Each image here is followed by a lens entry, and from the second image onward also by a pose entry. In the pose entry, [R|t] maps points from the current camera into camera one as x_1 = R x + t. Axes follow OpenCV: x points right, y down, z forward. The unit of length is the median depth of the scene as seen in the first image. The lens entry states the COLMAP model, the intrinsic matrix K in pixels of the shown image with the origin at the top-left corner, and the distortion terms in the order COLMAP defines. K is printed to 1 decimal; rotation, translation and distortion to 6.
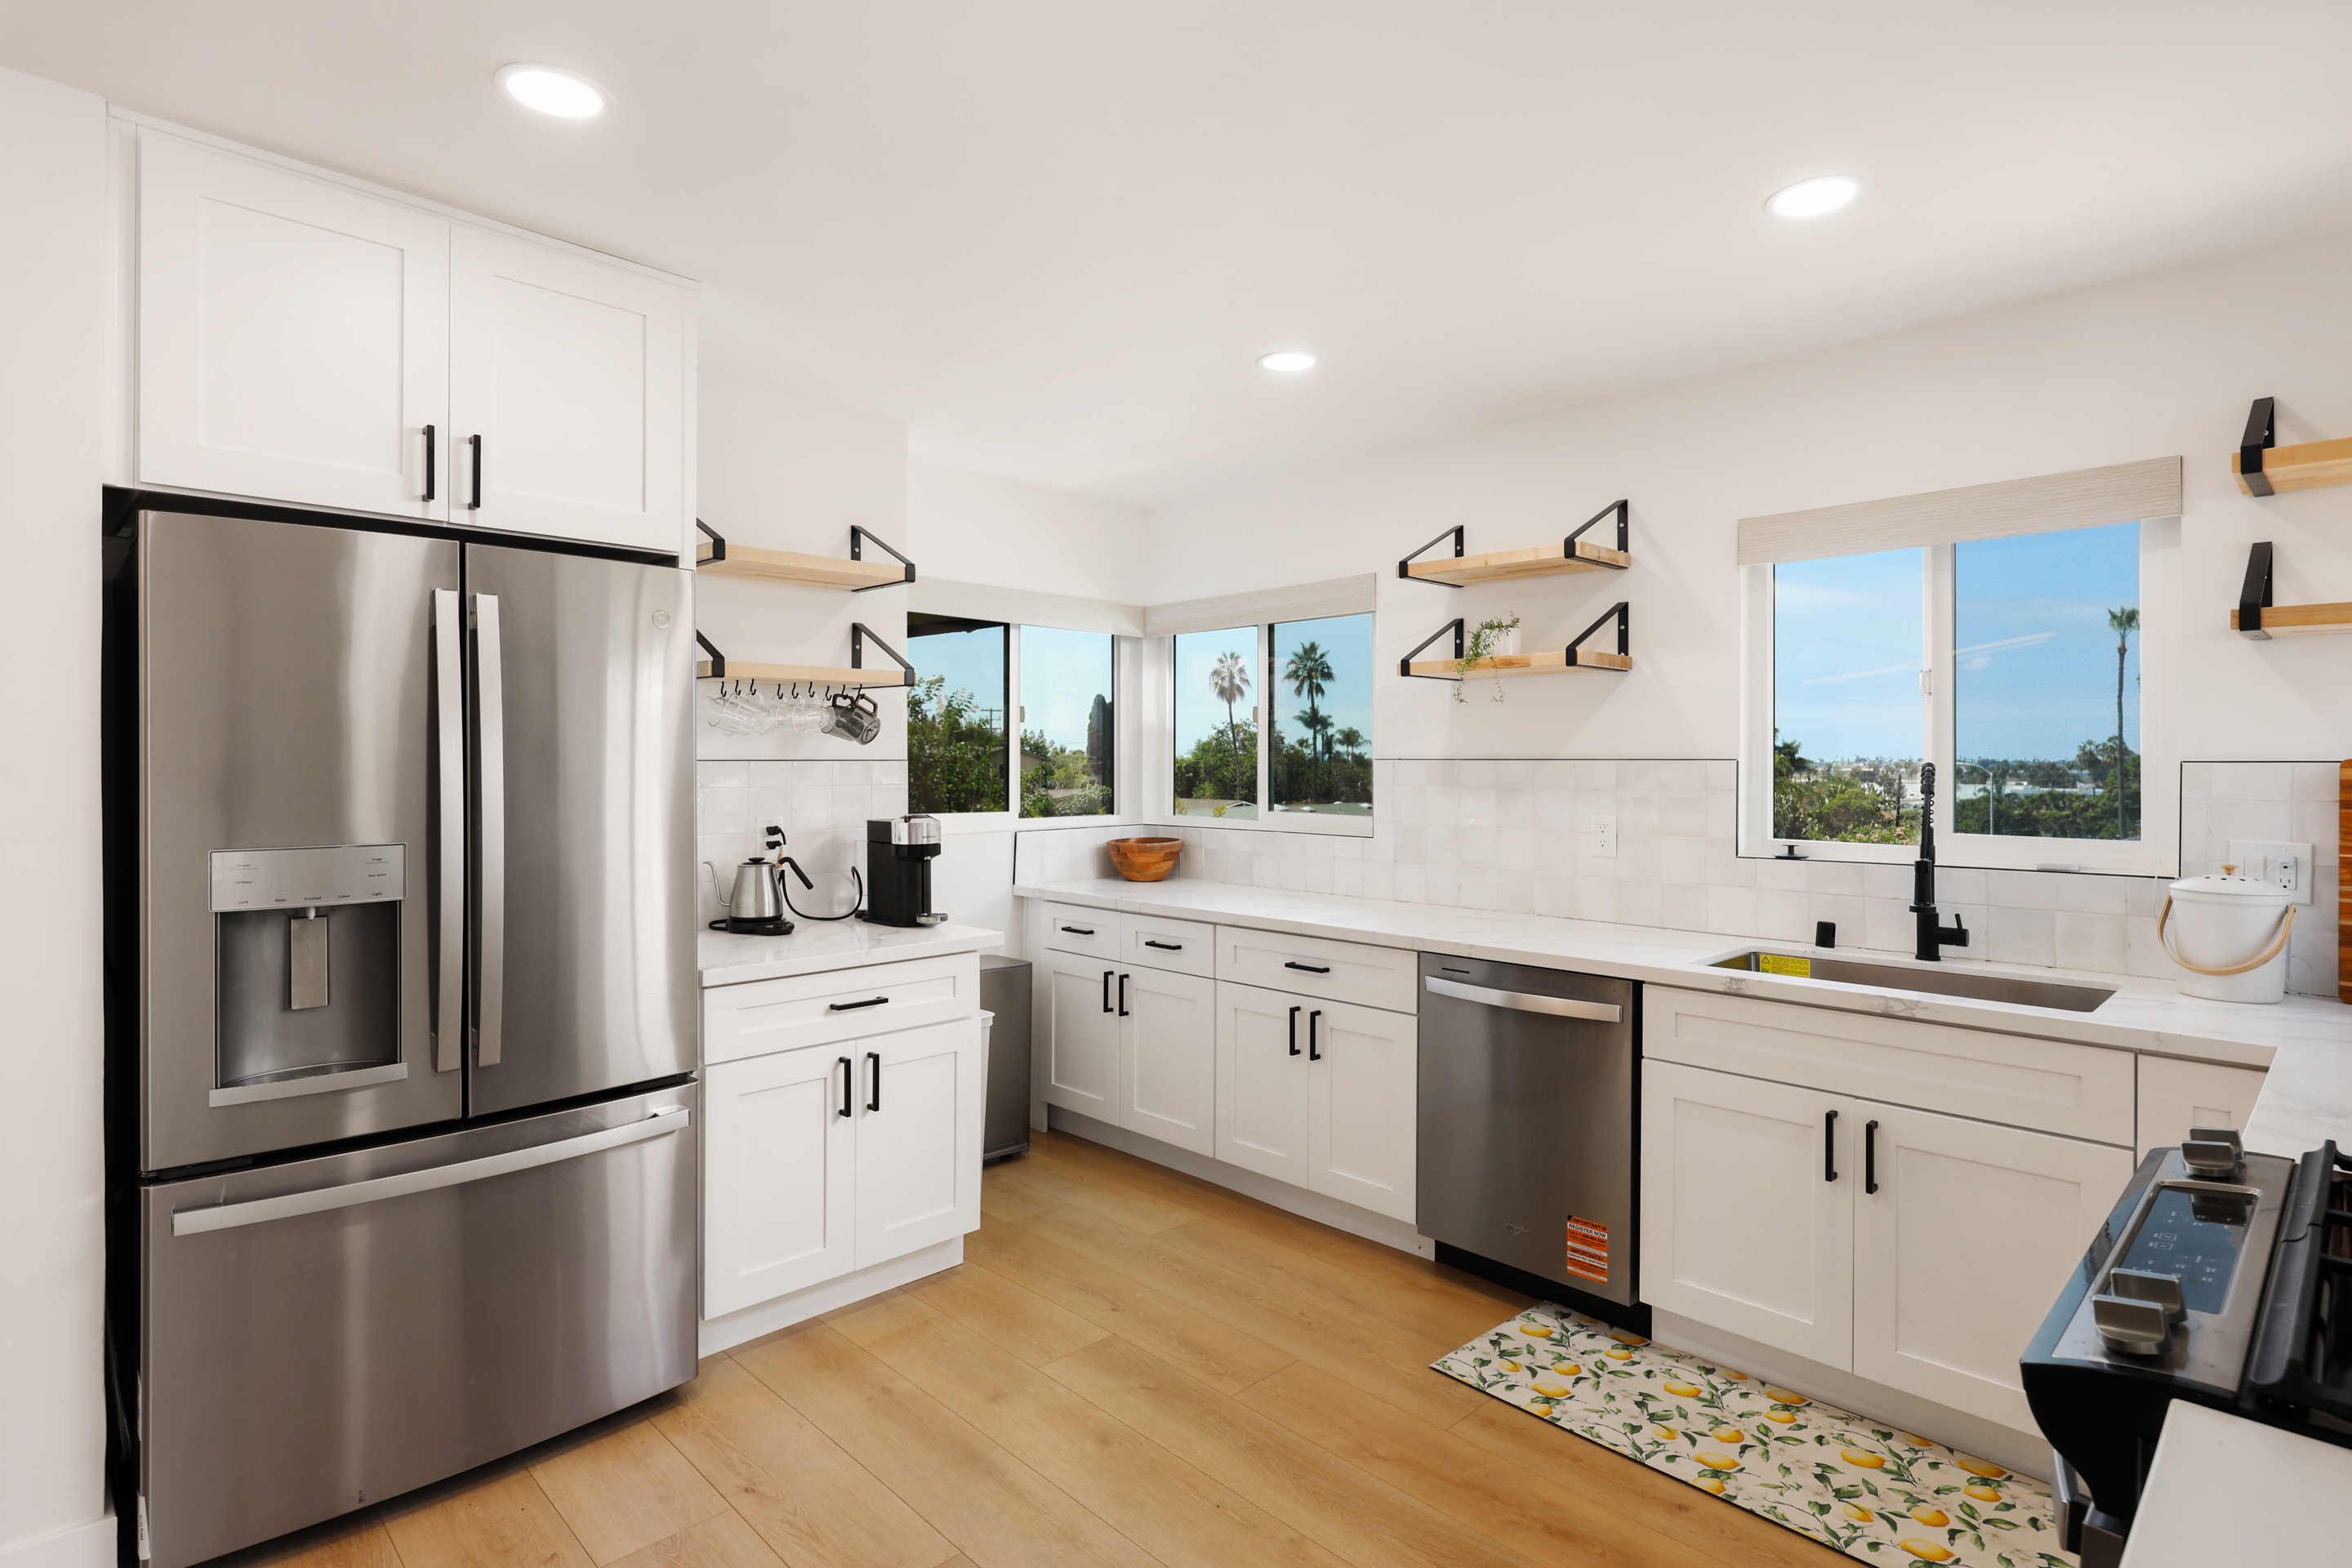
lens RADIAL K [[1197.5, 0, 1173.6], [0, 1197.5, 756.0], [0, 0, 1]] dist [-0.014072, 0.011944]
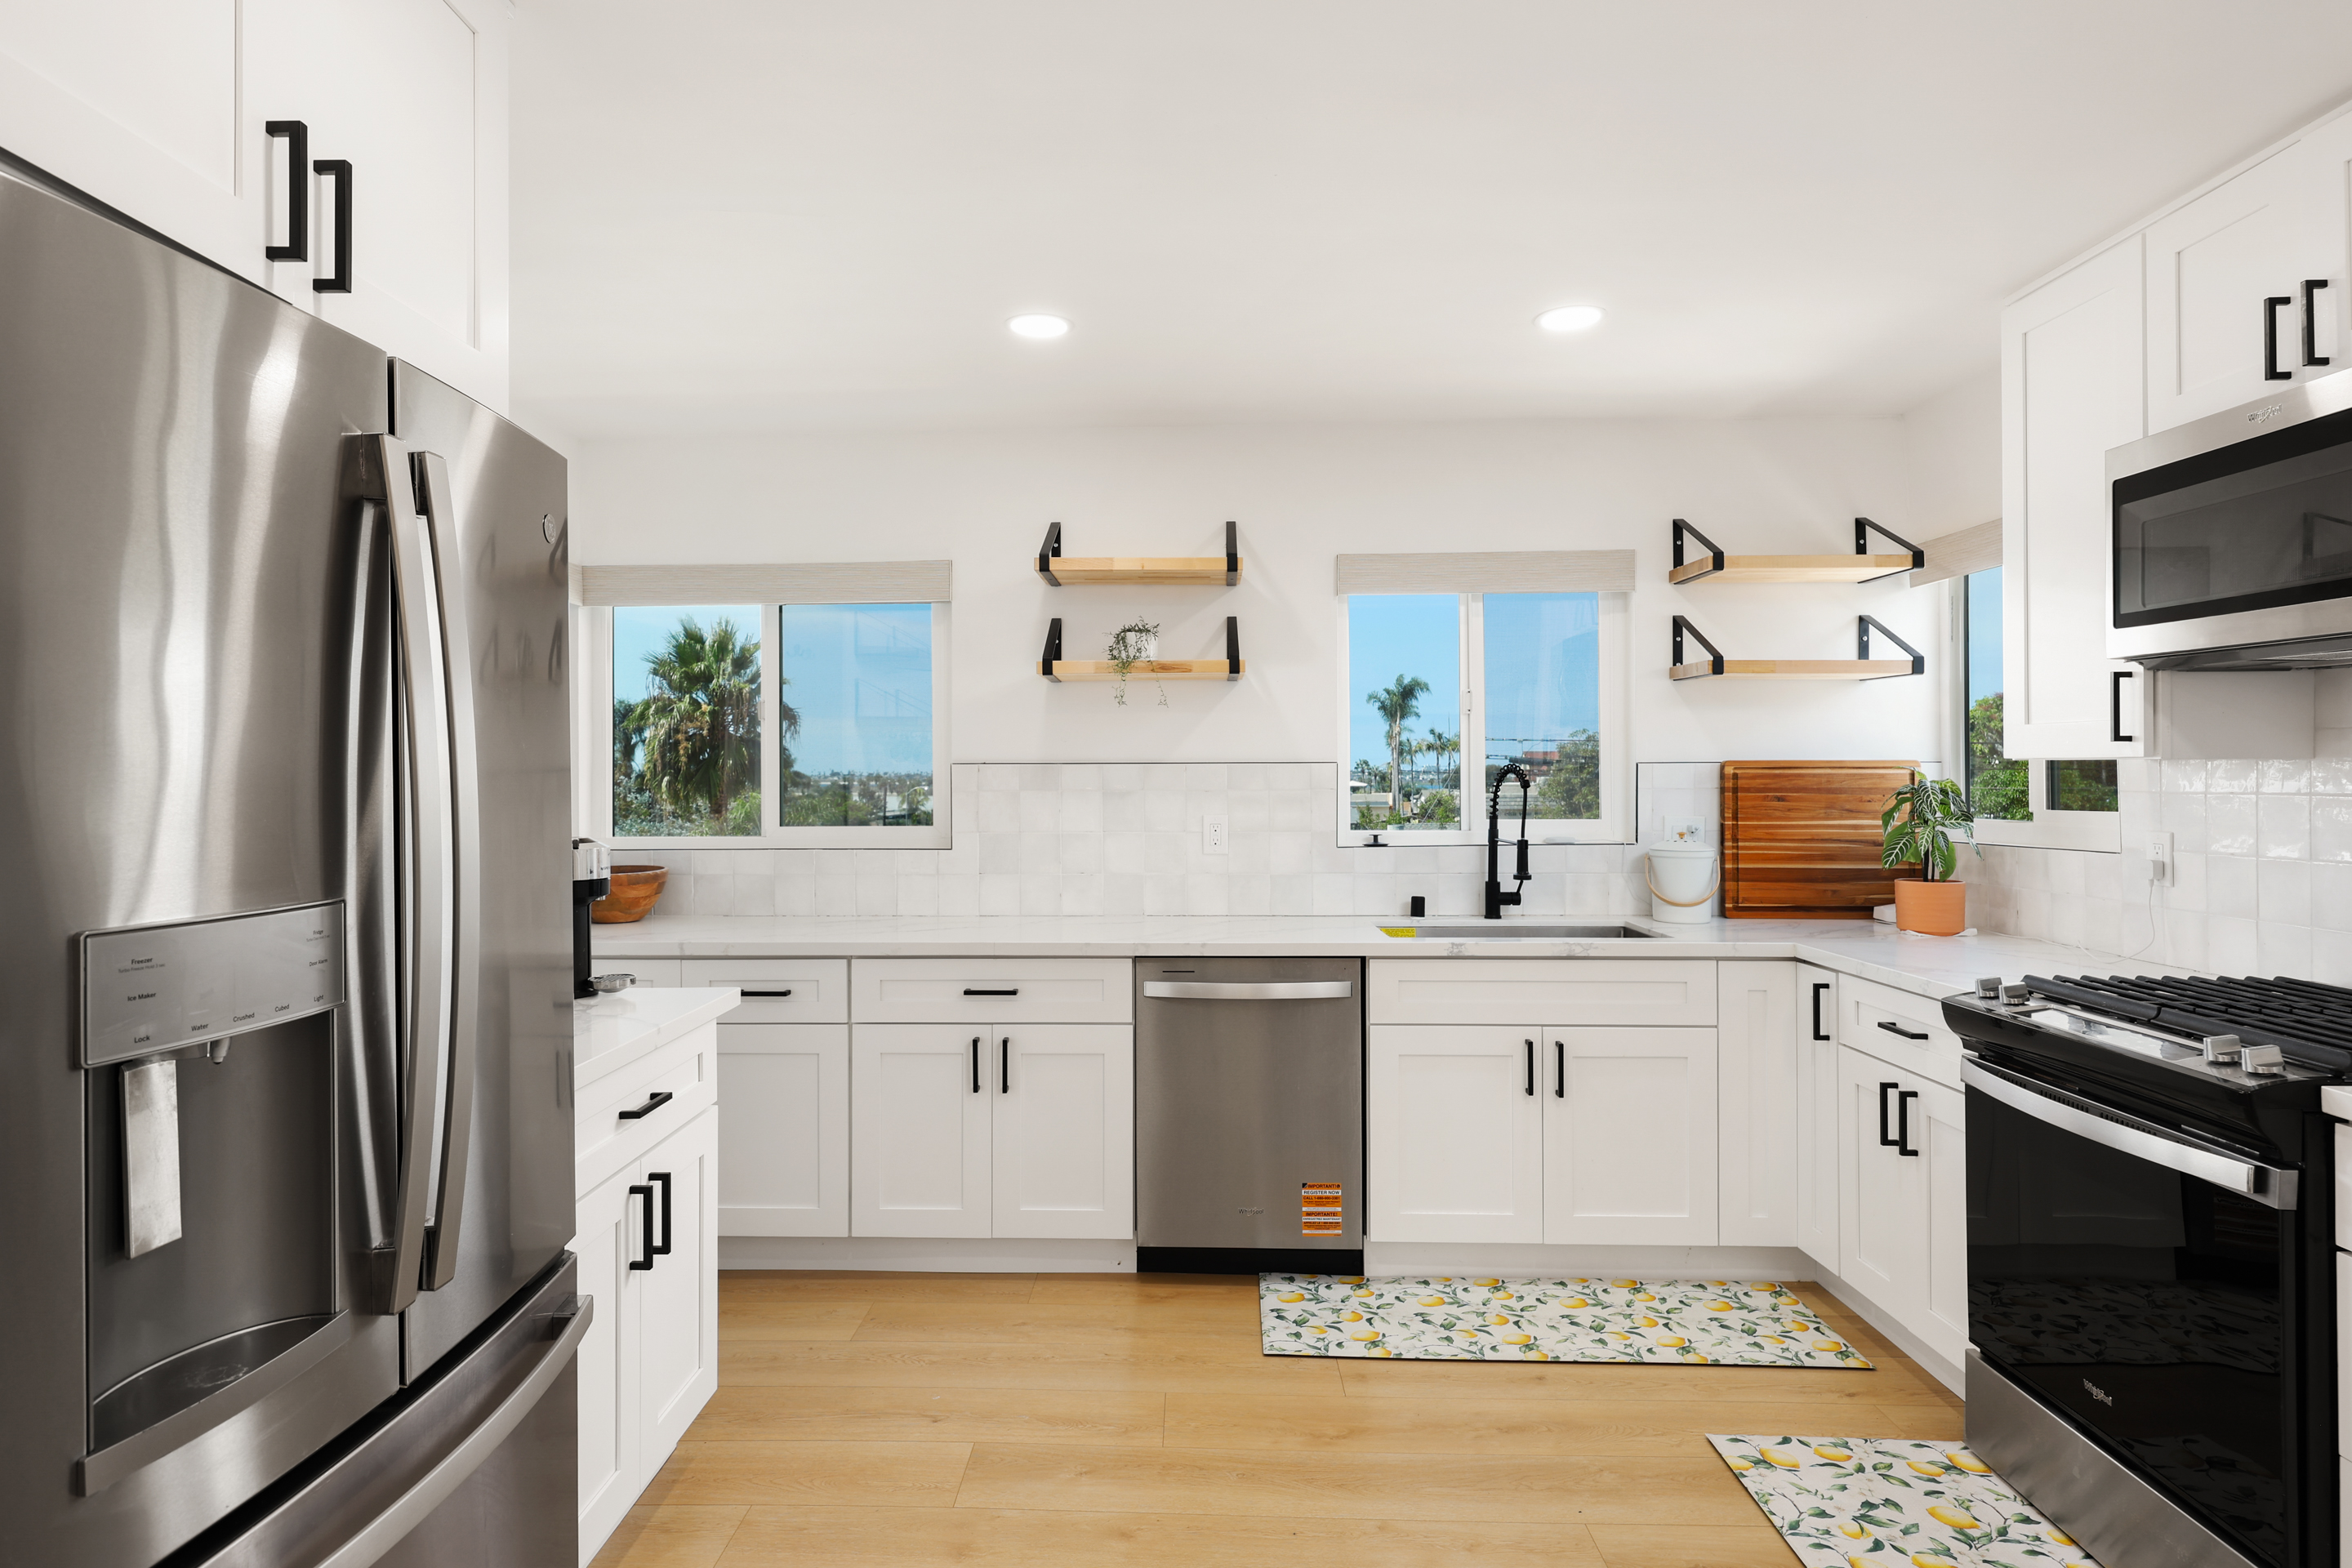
lens RADIAL K [[1310.9, 0, 1158.9], [0, 1310.9, 762.7], [0, 0, 1]] dist [0.001844, -0.000969]
pose [[0.715112, 0.001330, 0.699009, -0.601721], [0.001992, 0.999990, -0.003941, 0.008848], [-0.699007, 0.004210, 0.715102, 0.245214]]
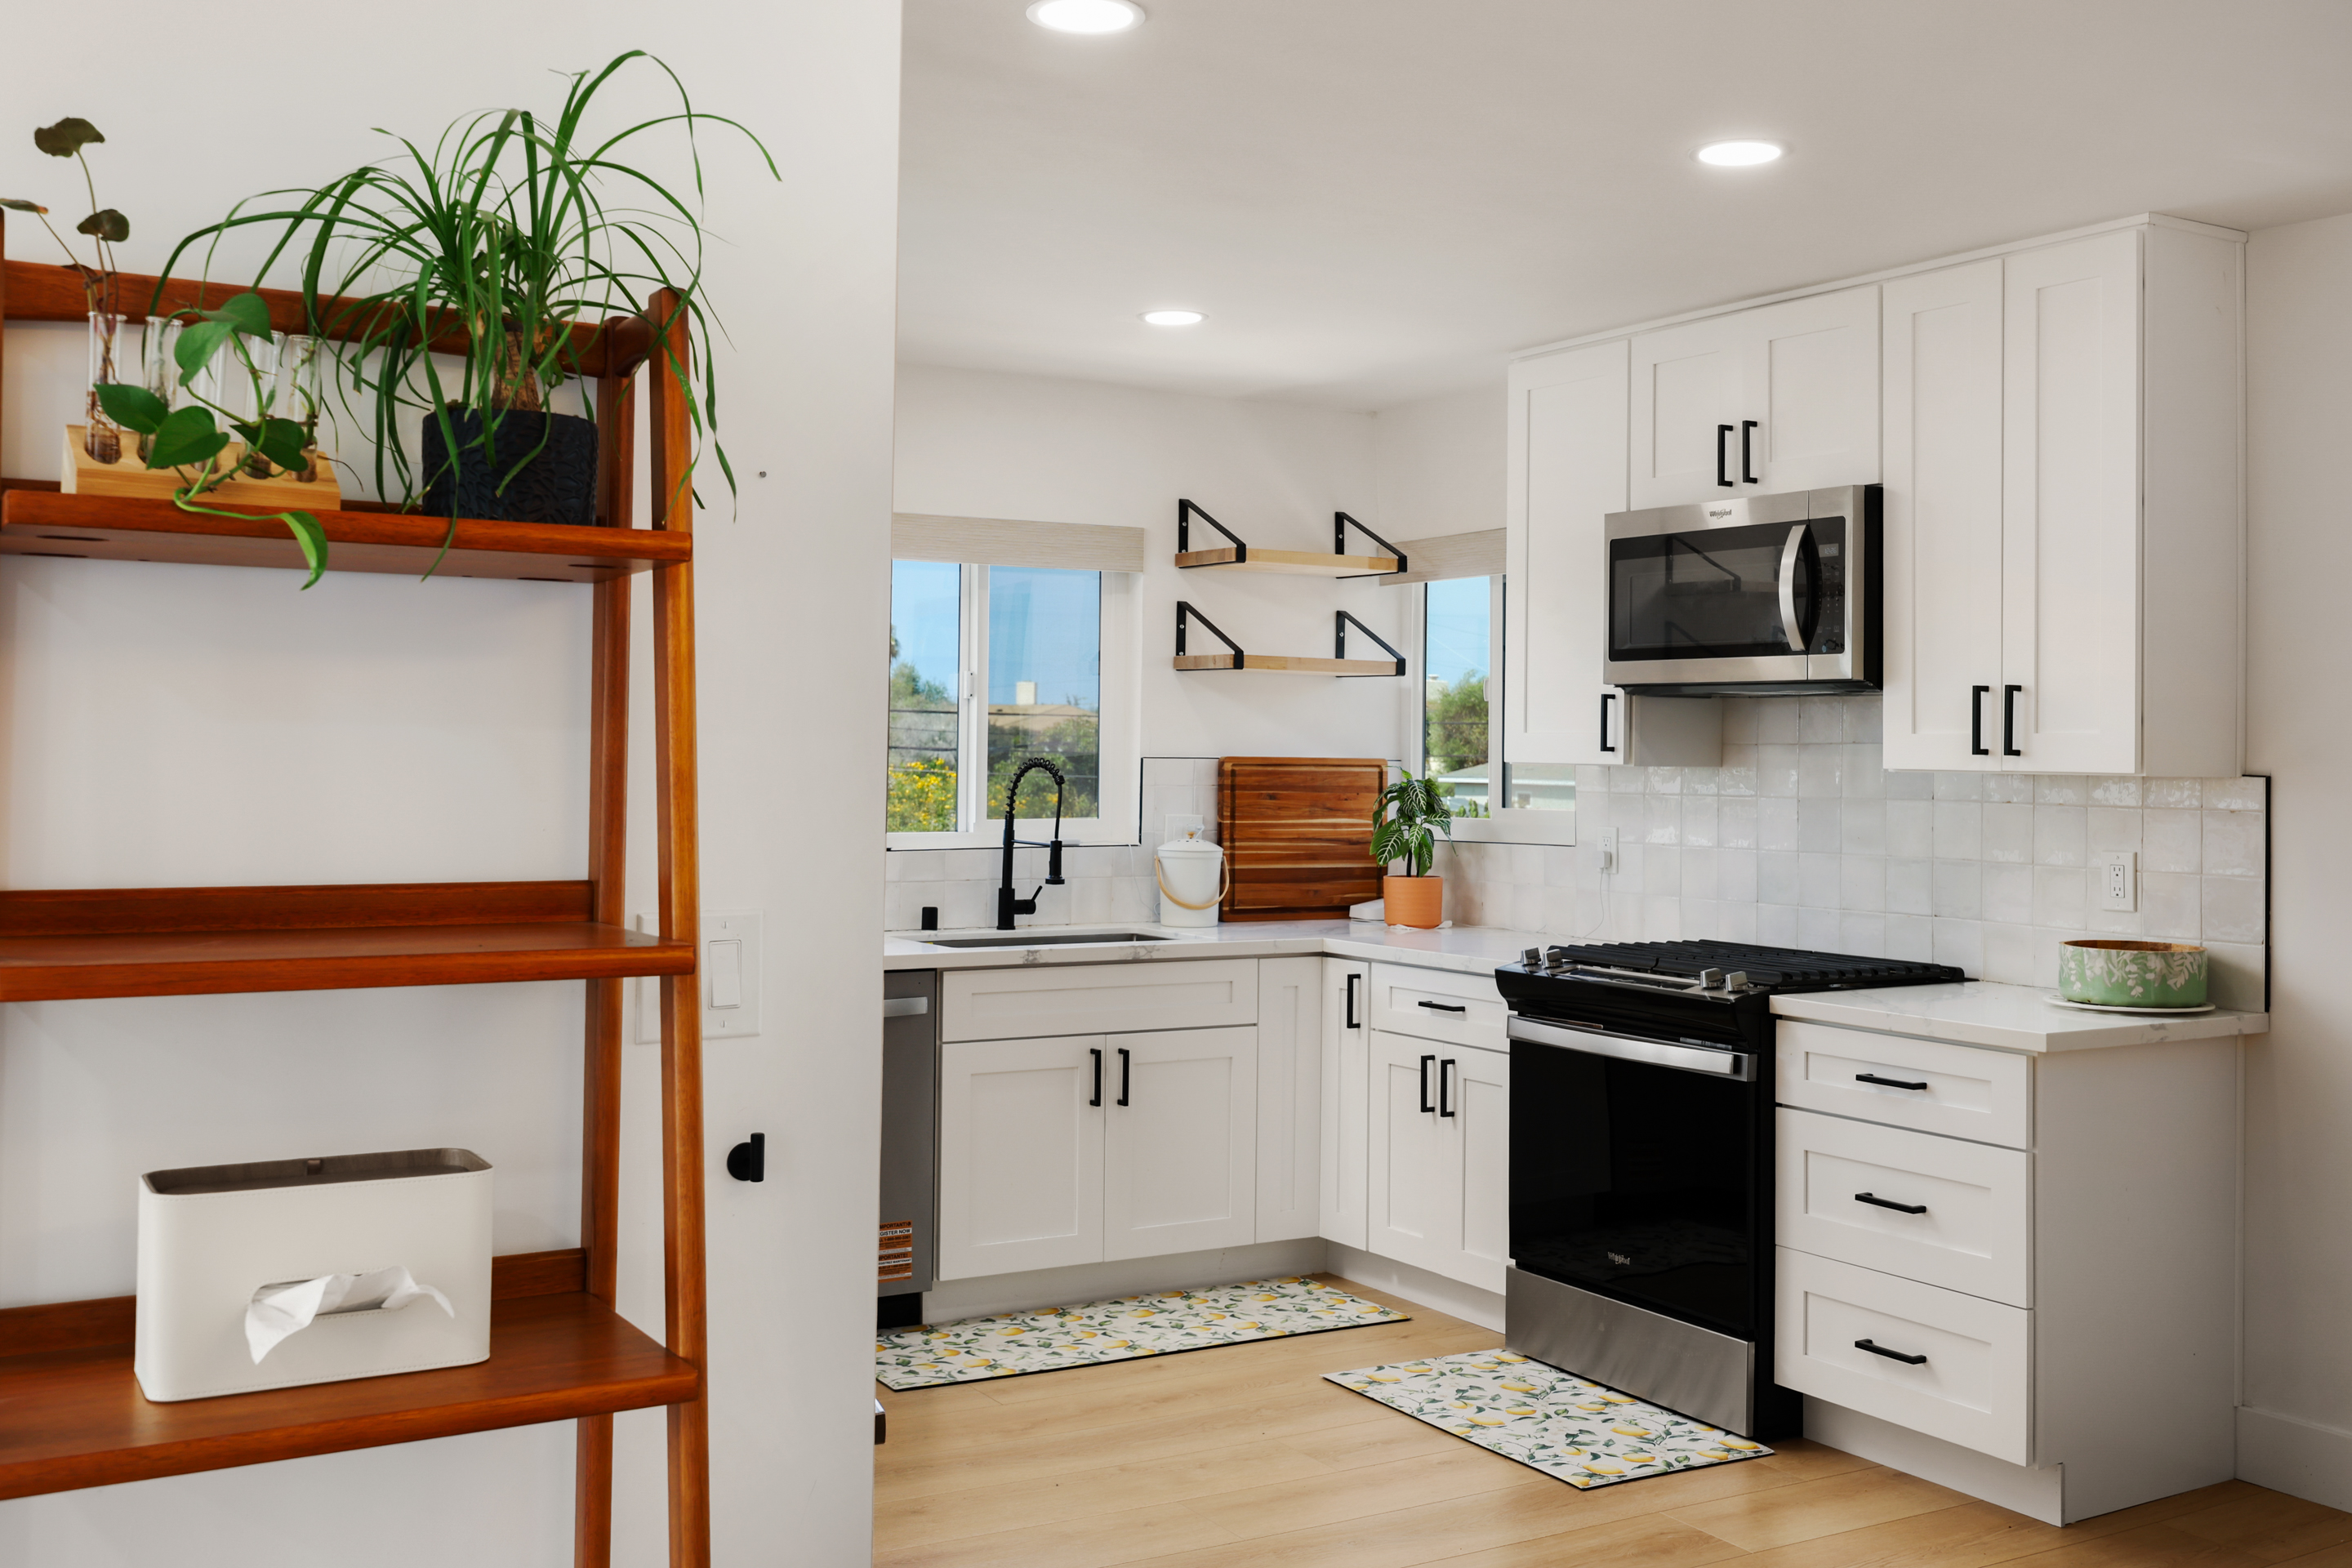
lens RADIAL K [[2235.5, 0, 1174.1], [0, 2235.5, 688.0], [0, 0, 1]] dist [0.000583, -0.007672]
pose [[0.218046, 0.029769, 0.975484, -1.420352], [-0.016239, 0.999507, -0.026872, -0.005515], [-0.975803, -0.009981, 0.218422, 0.376706]]
